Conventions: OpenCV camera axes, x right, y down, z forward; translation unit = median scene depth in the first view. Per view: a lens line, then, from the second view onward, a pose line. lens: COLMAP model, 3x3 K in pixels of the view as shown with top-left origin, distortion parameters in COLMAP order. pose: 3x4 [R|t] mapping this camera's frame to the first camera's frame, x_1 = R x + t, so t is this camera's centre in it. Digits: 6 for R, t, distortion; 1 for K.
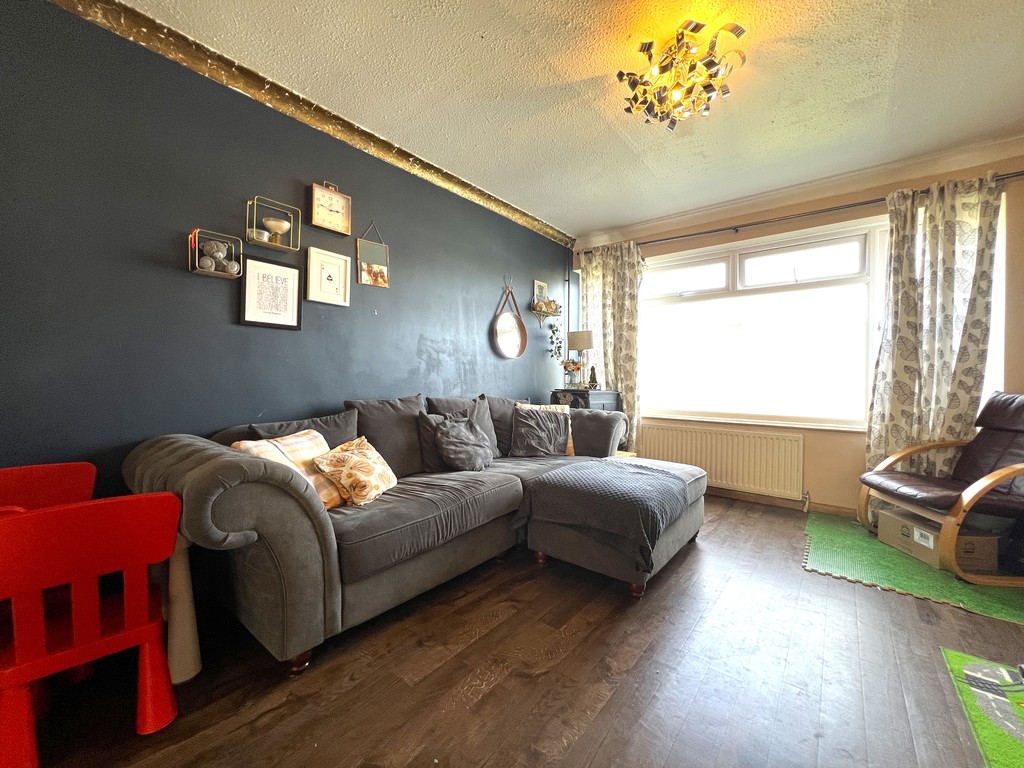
lens RADIAL K [[412.4, 0, 514.9], [0, 412.4, 384.5], [0, 0, 1]] dist [0.000864, 0.000207]
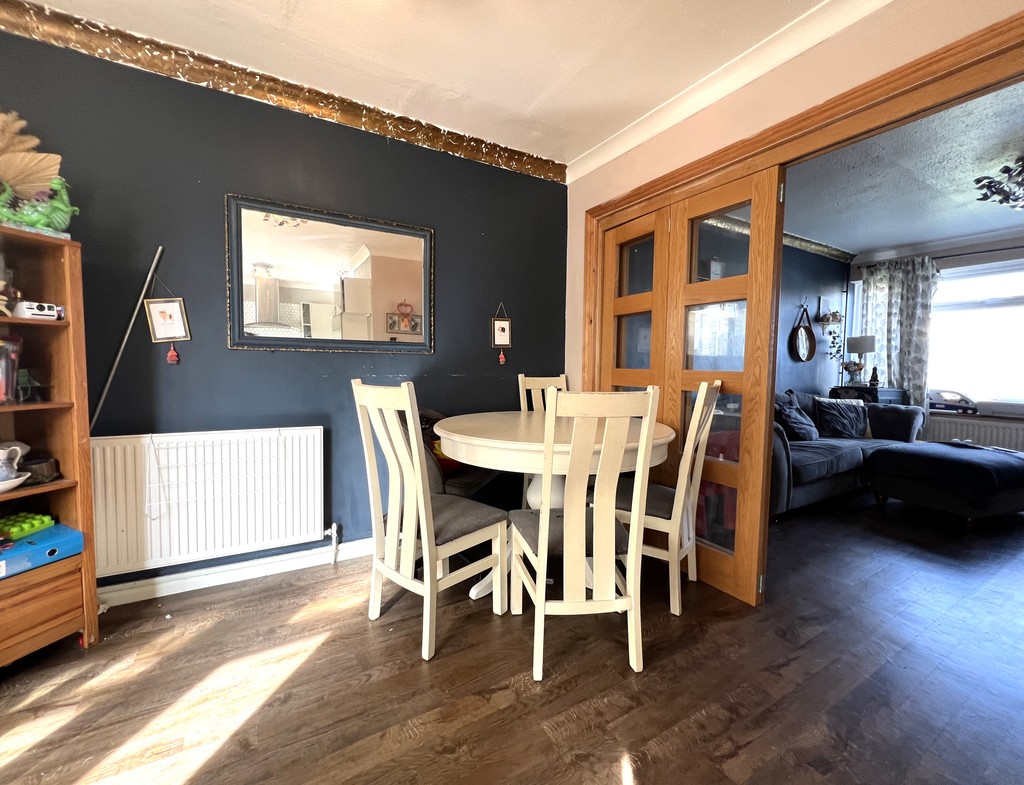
lens RADIAL K [[422.9, 0, 507.9], [0, 422.9, 390.2], [0, 0, 1]] dist [0.002849, 0.000435]
pose [[0.932846, 0.025902, -0.359342, -0.347300], [-0.011845, 0.999078, 0.041266, -0.016007], [0.360080, -0.034239, 0.932293, -0.491185]]
